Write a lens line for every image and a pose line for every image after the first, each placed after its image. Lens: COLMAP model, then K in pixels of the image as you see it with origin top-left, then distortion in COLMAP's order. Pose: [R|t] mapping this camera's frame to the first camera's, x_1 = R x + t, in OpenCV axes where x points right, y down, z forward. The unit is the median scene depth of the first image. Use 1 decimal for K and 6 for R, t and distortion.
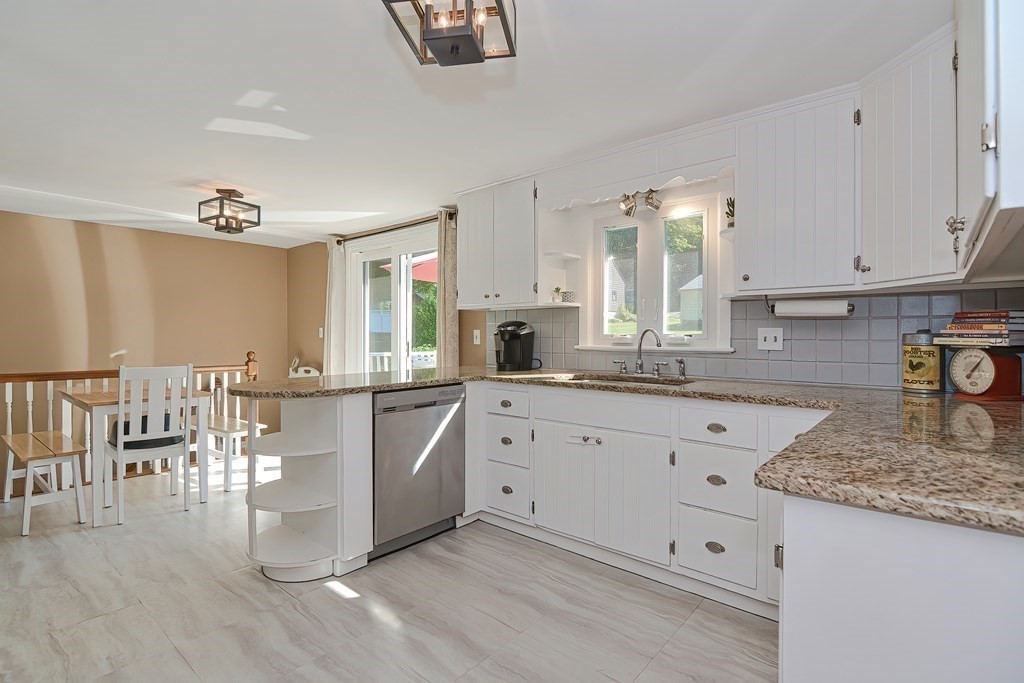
lens RADIAL K [[497.0, 0, 502.4], [0, 497.0, 336.3], [0, 0, 1]] dist [-0.003897, -0.004585]
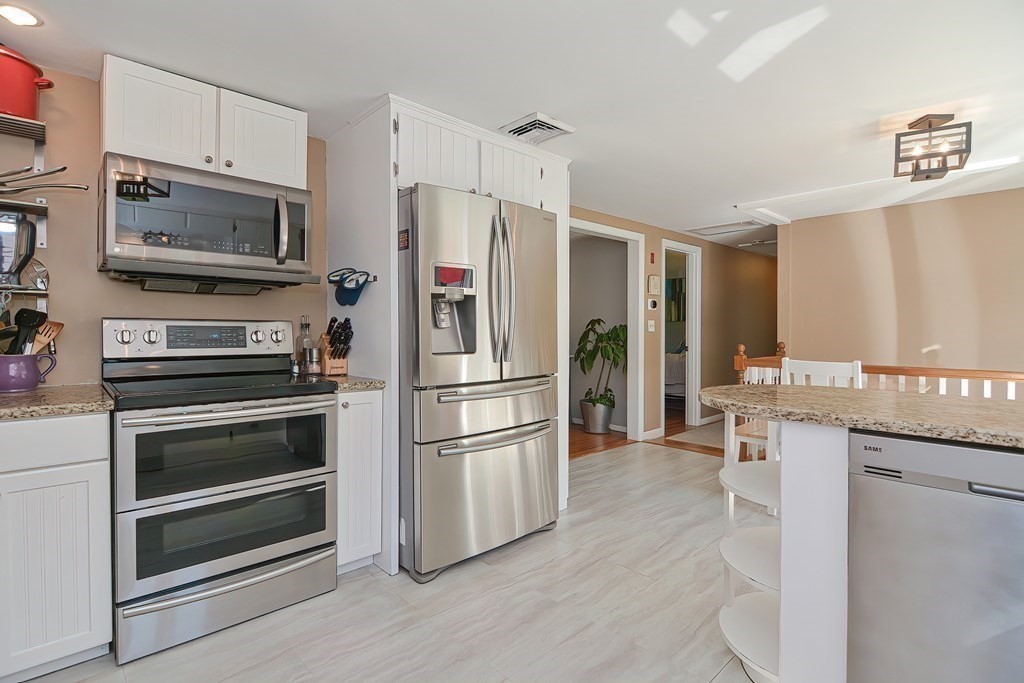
lens RADIAL K [[501.2, 0, 519.4], [0, 501.2, 336.2], [0, 0, 1]] dist [0.002914, 0.000223]
pose [[-0.093664, 0.011342, -0.995539, 0.294575], [-0.005098, 0.999917, 0.011871, 0.010657], [0.995591, 0.006187, -0.093599, 0.694935]]
